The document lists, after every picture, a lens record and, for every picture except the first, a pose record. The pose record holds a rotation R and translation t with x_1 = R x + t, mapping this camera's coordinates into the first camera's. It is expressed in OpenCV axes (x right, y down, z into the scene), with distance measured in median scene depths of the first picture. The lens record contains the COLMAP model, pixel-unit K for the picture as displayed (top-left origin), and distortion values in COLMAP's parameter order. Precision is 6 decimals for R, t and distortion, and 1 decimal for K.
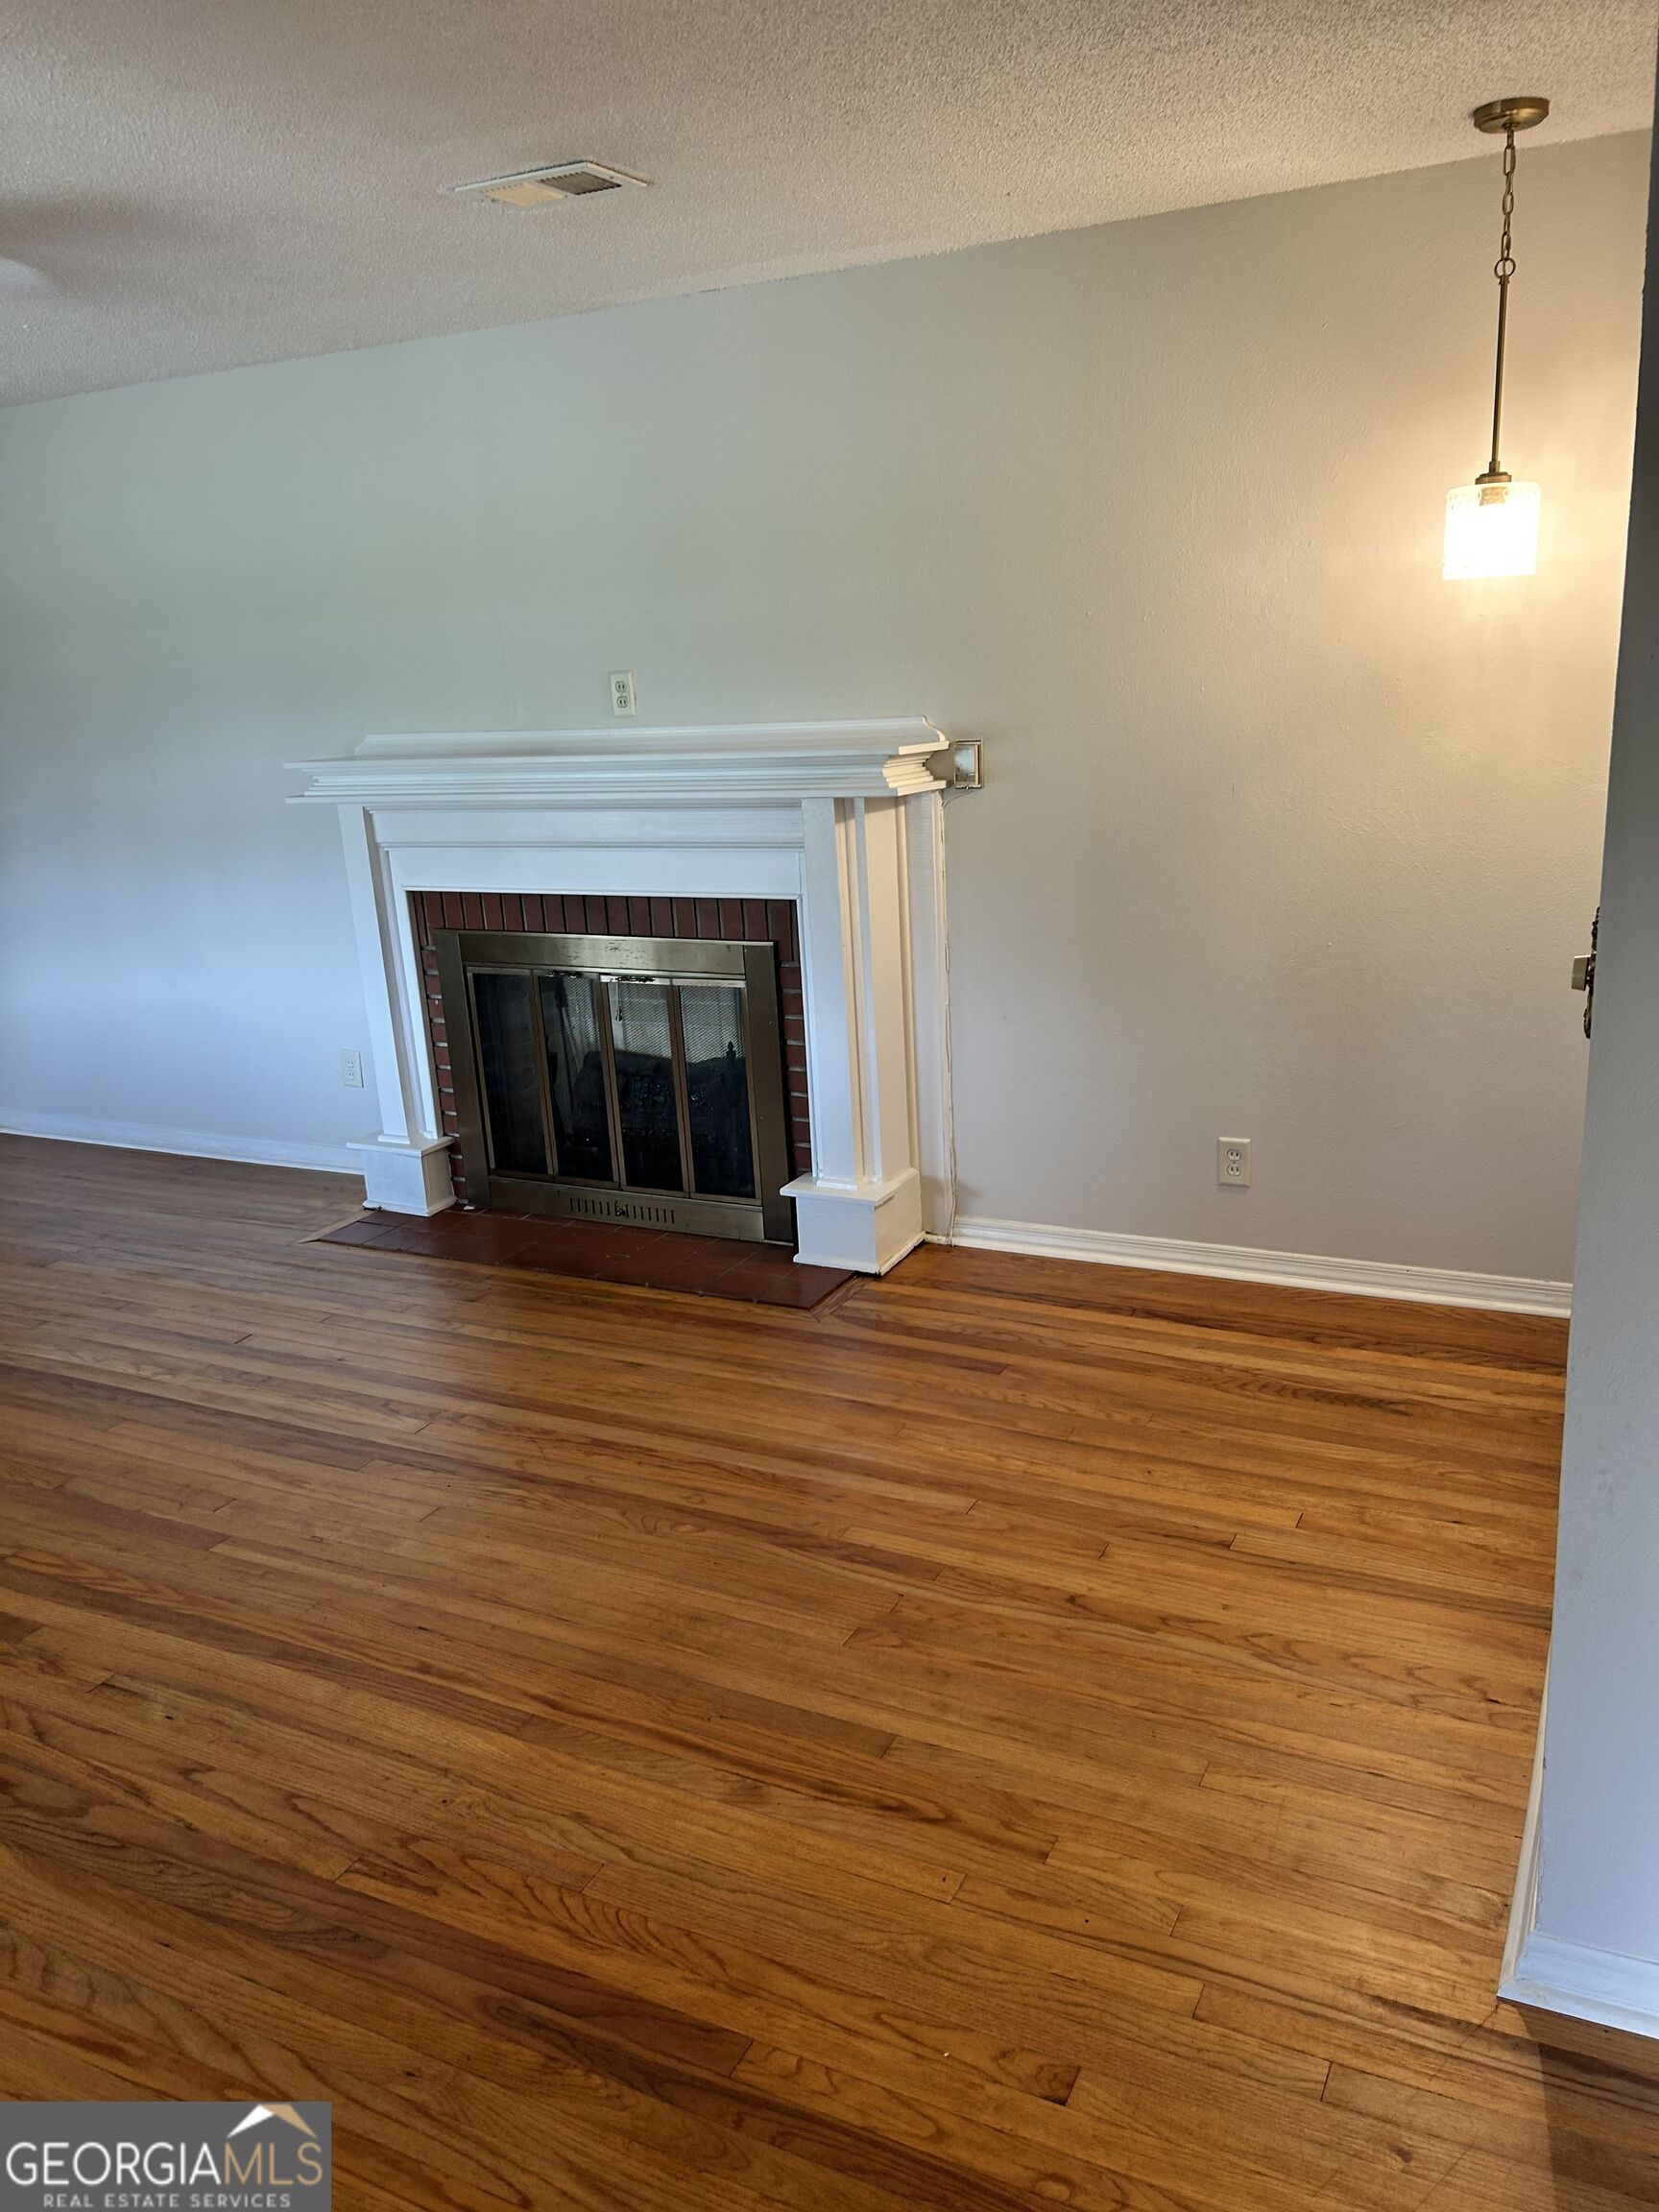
lens RADIAL K [[1660.9, 0, 829.5], [0, 1660.9, 1106.0], [0, 0, 1]] dist [0.045511, -0.003036]
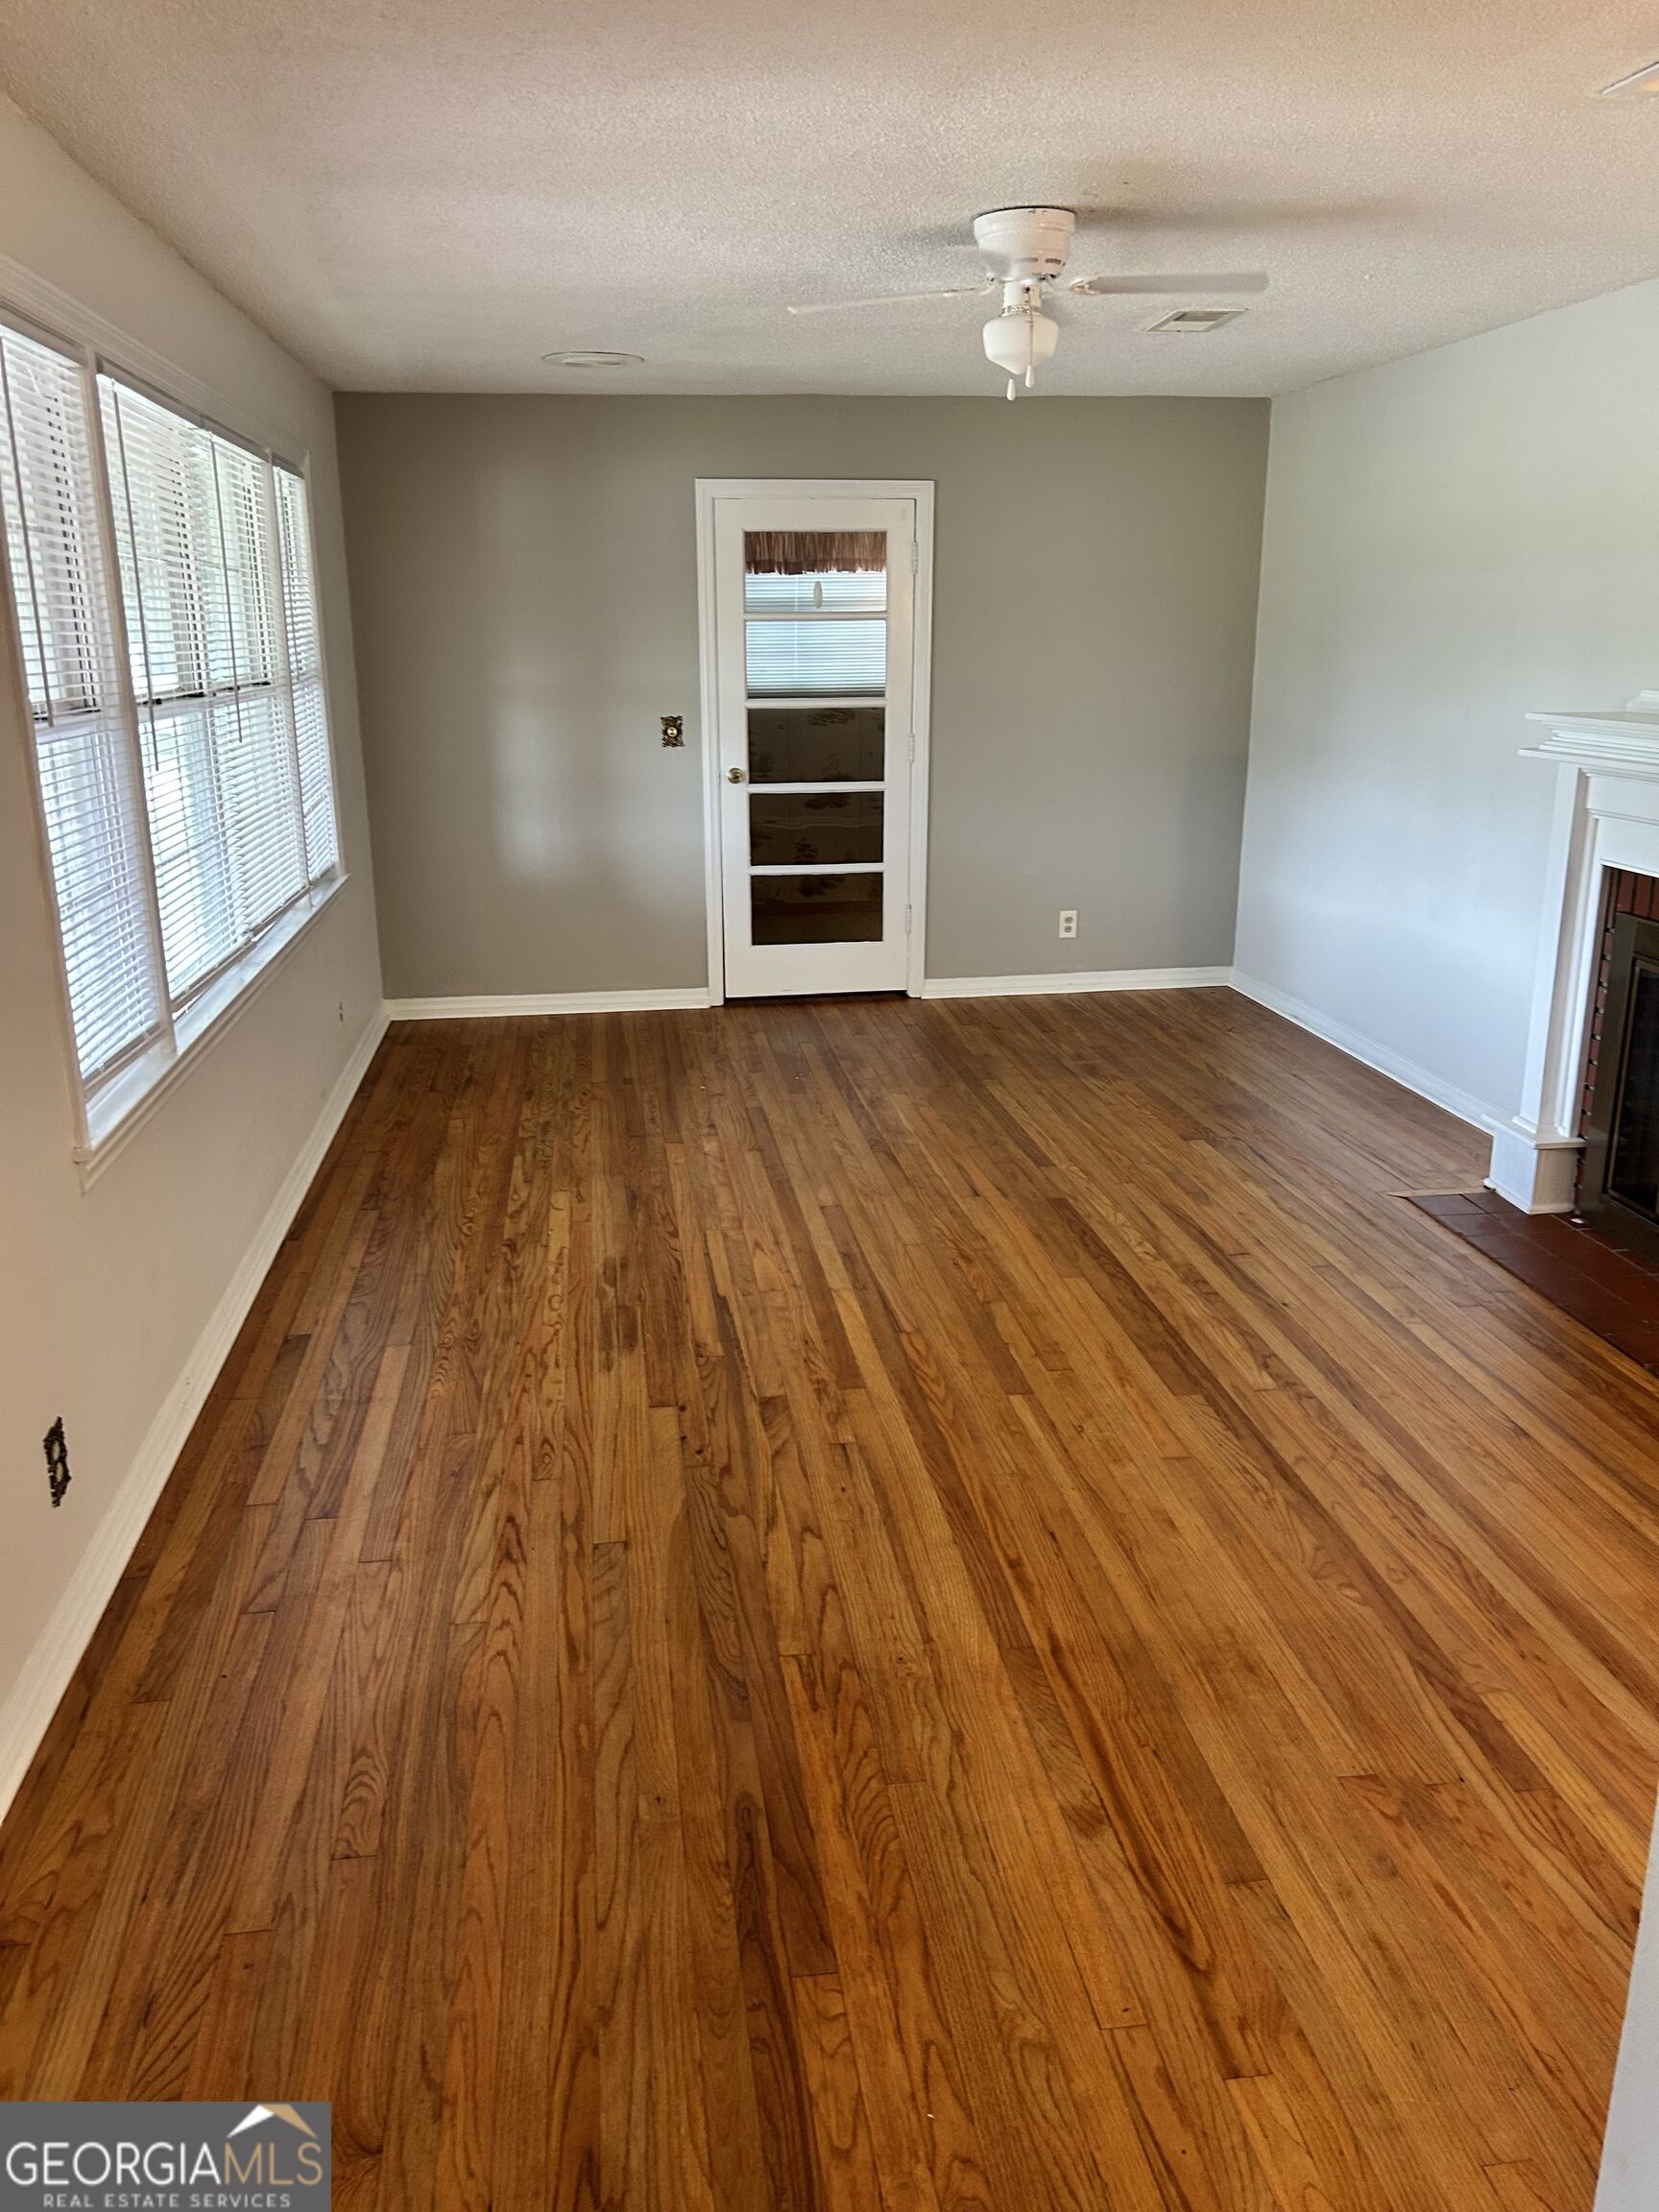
lens RADIAL K [[1660.9, 0, 829.5], [0, 1660.9, 1106.0], [0, 0, 1]] dist [0.045511, -0.003036]
pose [[0.589152, 0.285964, -0.755728, 0.435578], [-0.249188, 0.953996, 0.166725, -0.099607], [0.768639, 0.090092, 0.633307, 0.209131]]
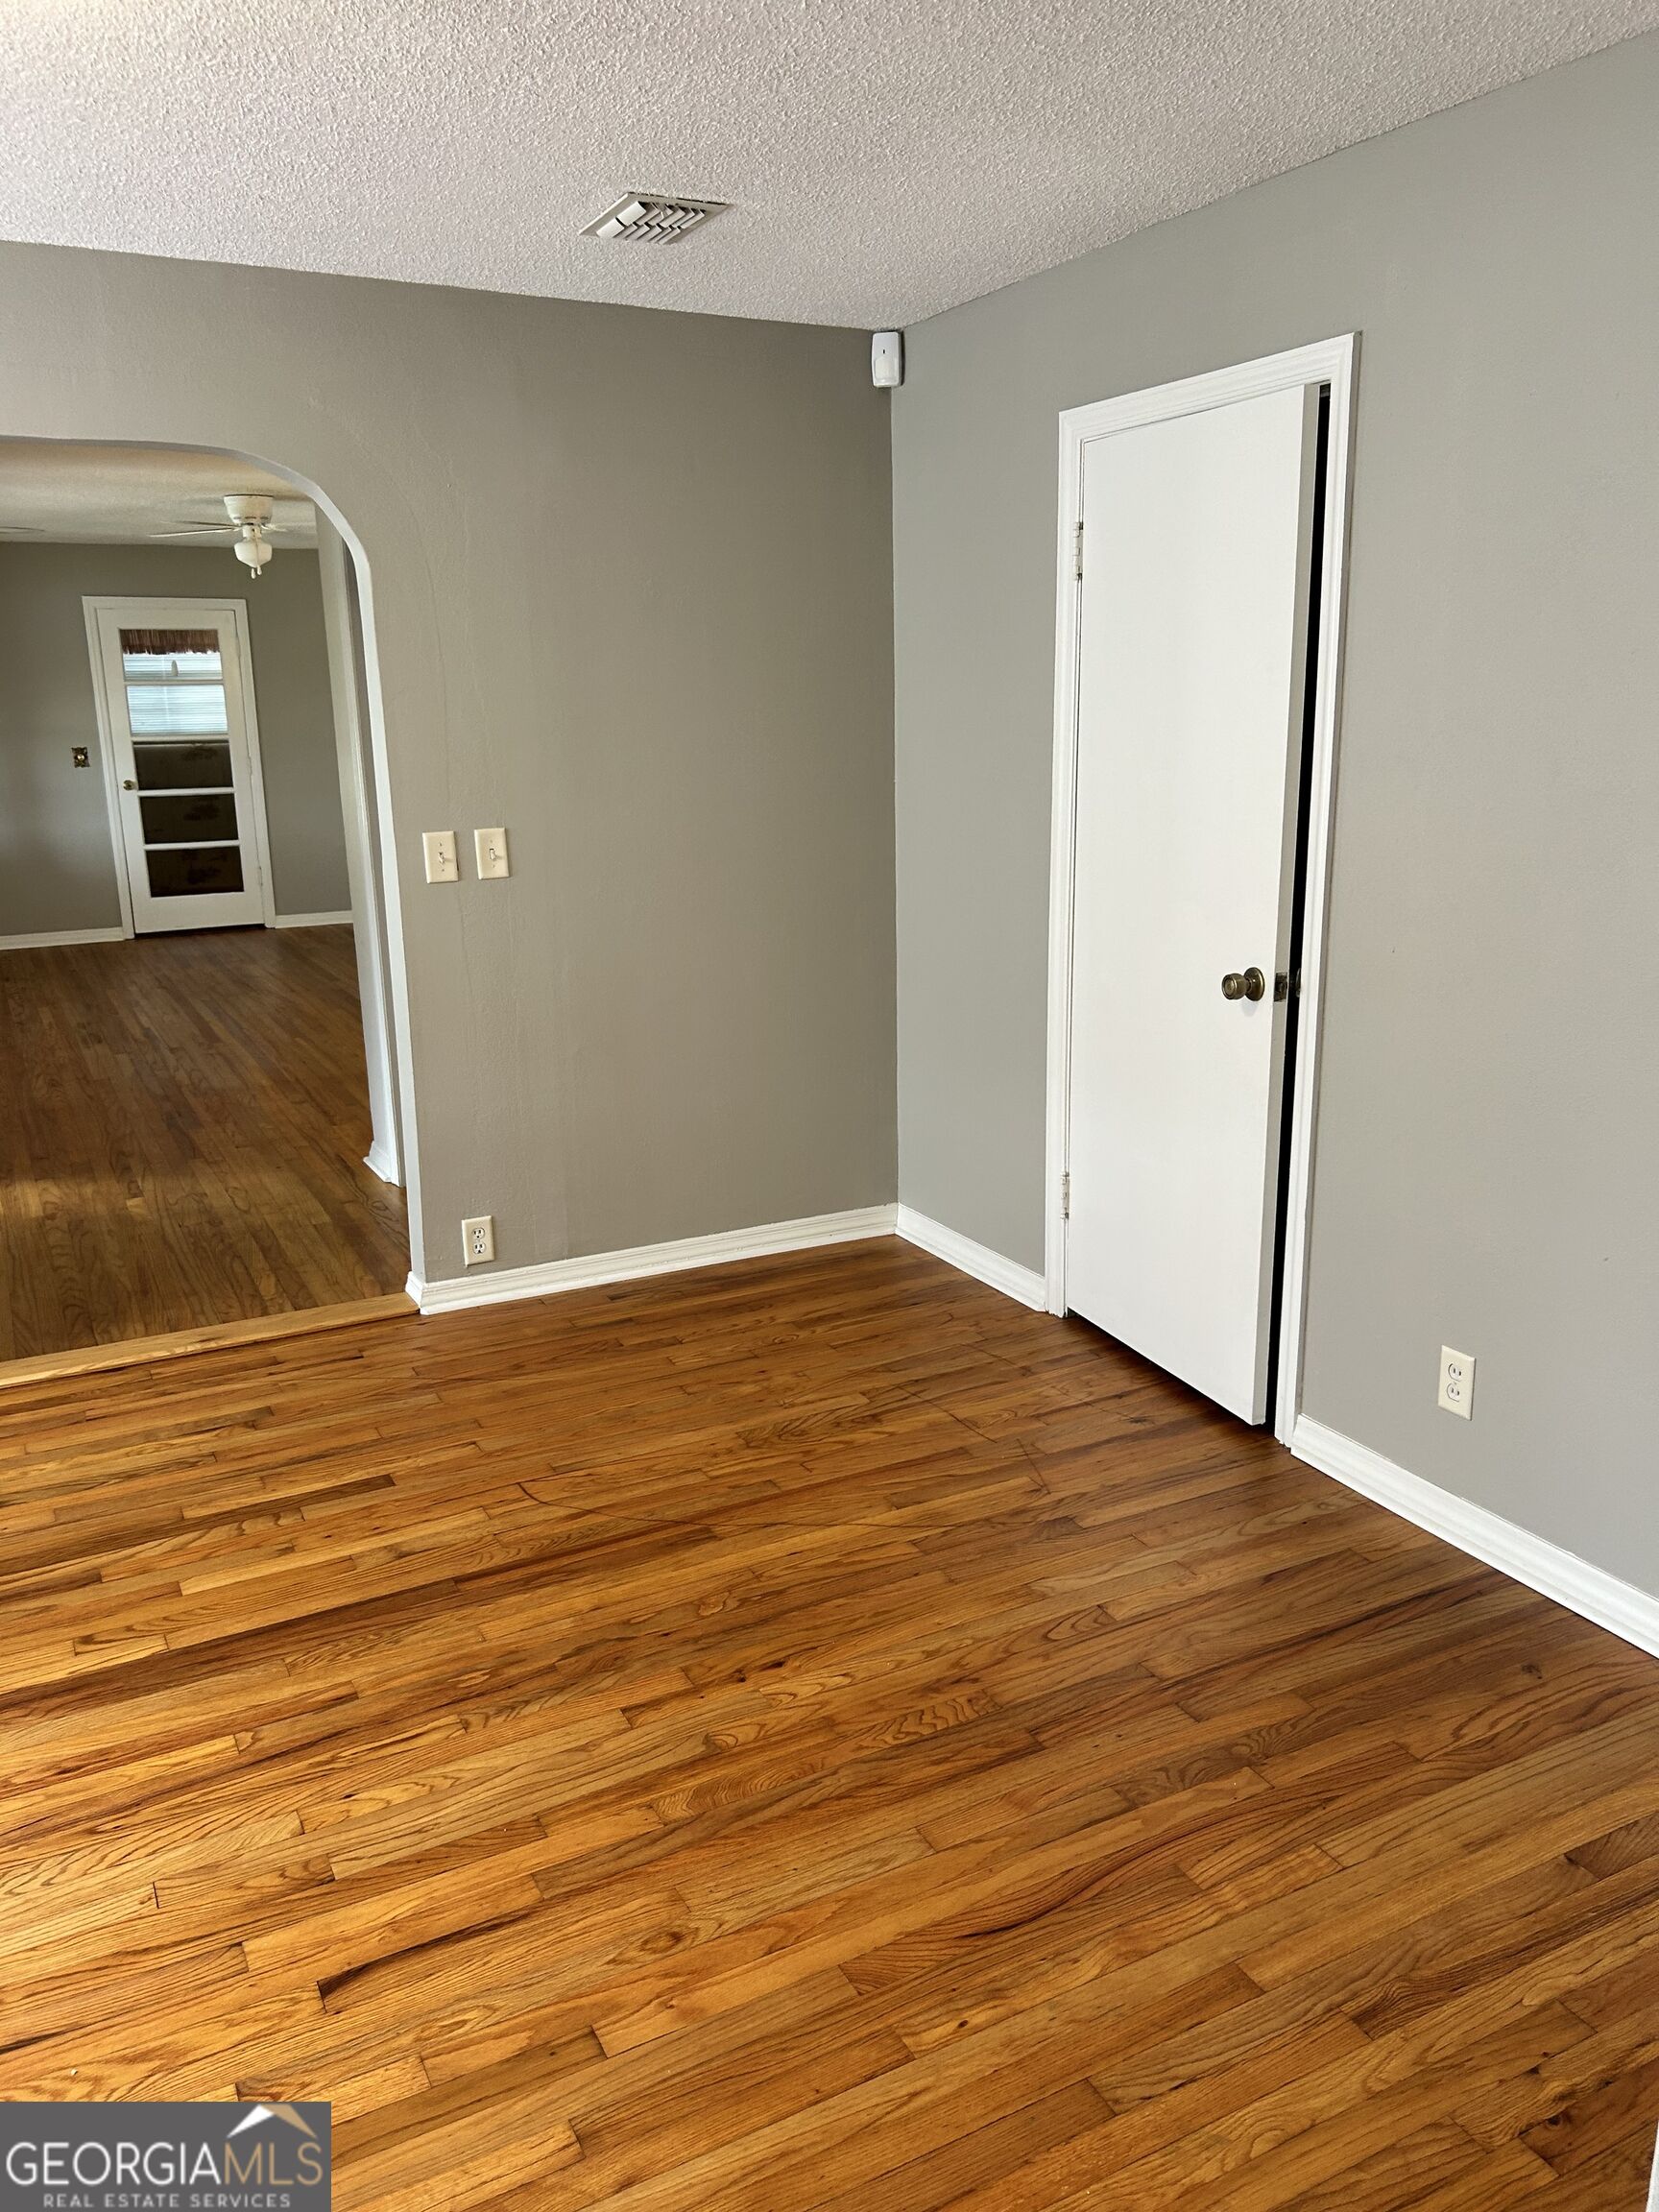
lens RADIAL K [[1660.9, 0, 829.5], [0, 1660.9, 1106.0], [0, 0, 1]] dist [0.045511, -0.003036]
pose [[0.823721, 0.190808, -0.533925, 1.904060], [-0.190084, 0.980111, 0.057006, 0.081775], [0.534183, 0.054534, 0.843608, -0.748990]]
